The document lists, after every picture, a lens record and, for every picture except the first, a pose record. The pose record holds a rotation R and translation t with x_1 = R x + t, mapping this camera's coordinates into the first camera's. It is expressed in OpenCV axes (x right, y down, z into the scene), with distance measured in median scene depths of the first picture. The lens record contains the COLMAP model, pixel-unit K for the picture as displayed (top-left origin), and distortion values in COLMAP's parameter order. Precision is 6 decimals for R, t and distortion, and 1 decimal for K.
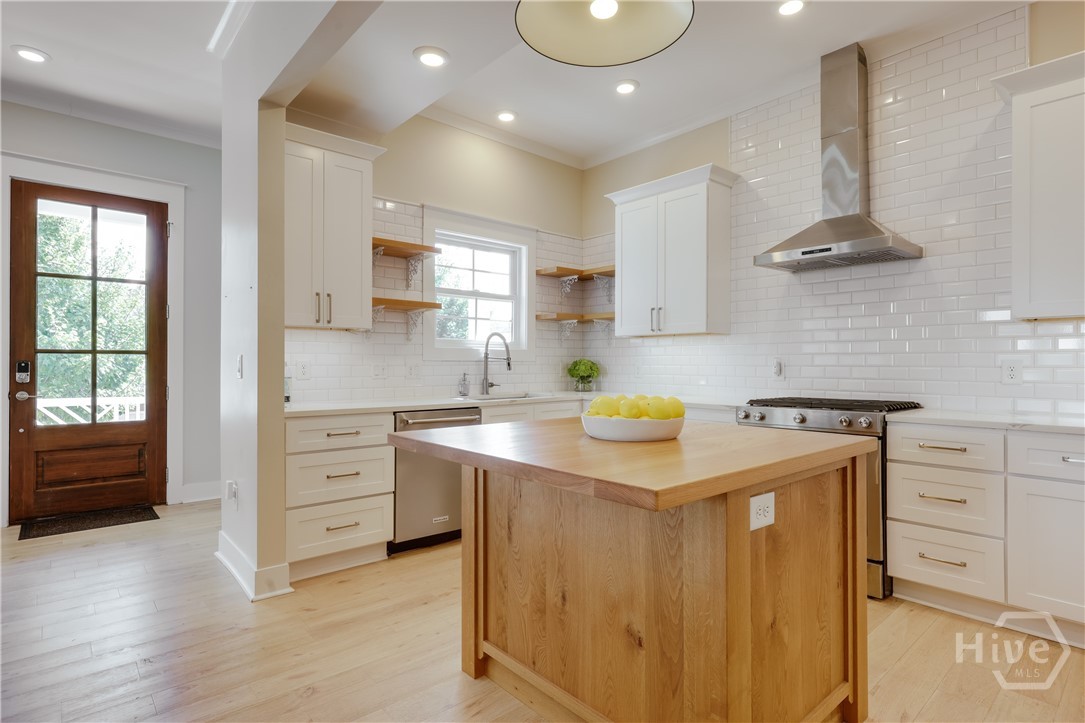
lens RADIAL K [[549.4, 0, 544.4], [0, 549.4, 354.1], [0, 0, 1]] dist [-0.001032, 0.000305]
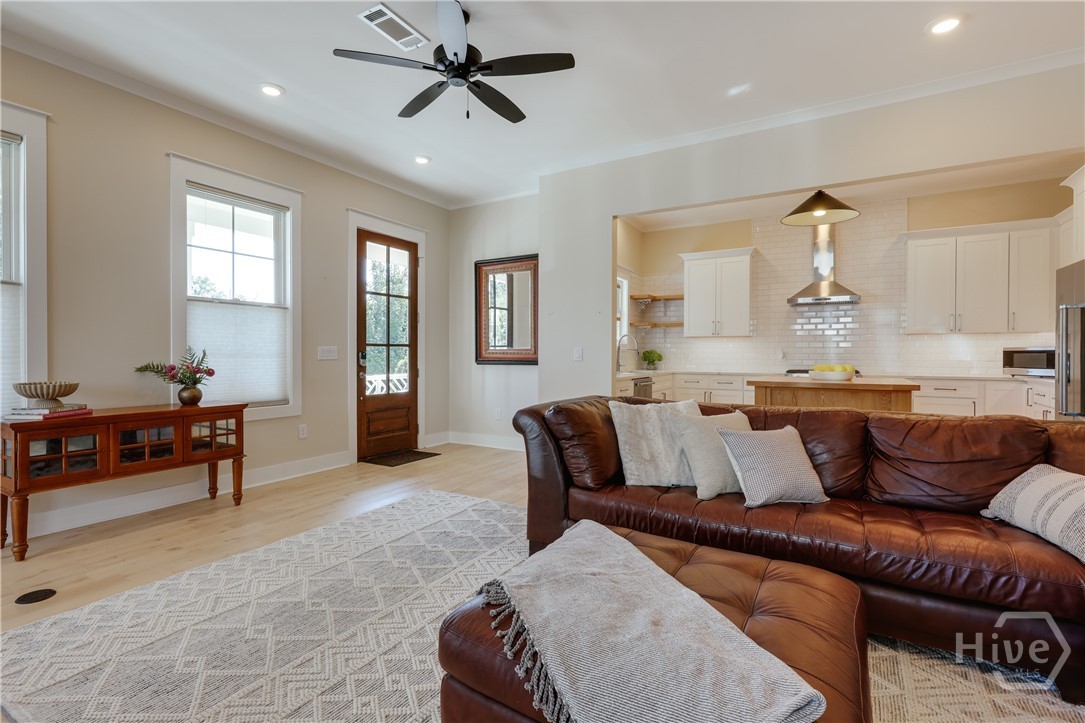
lens RADIAL K [[516.6, 0, 516.8], [0, 516.6, 355.9], [0, 0, 1]] dist [0.000559, 0.000766]
pose [[0.958499, -0.003530, 0.285076, -0.871718], [-0.002003, 0.999815, 0.019115, -0.002631], [-0.285090, -0.018893, 0.958314, -0.419430]]
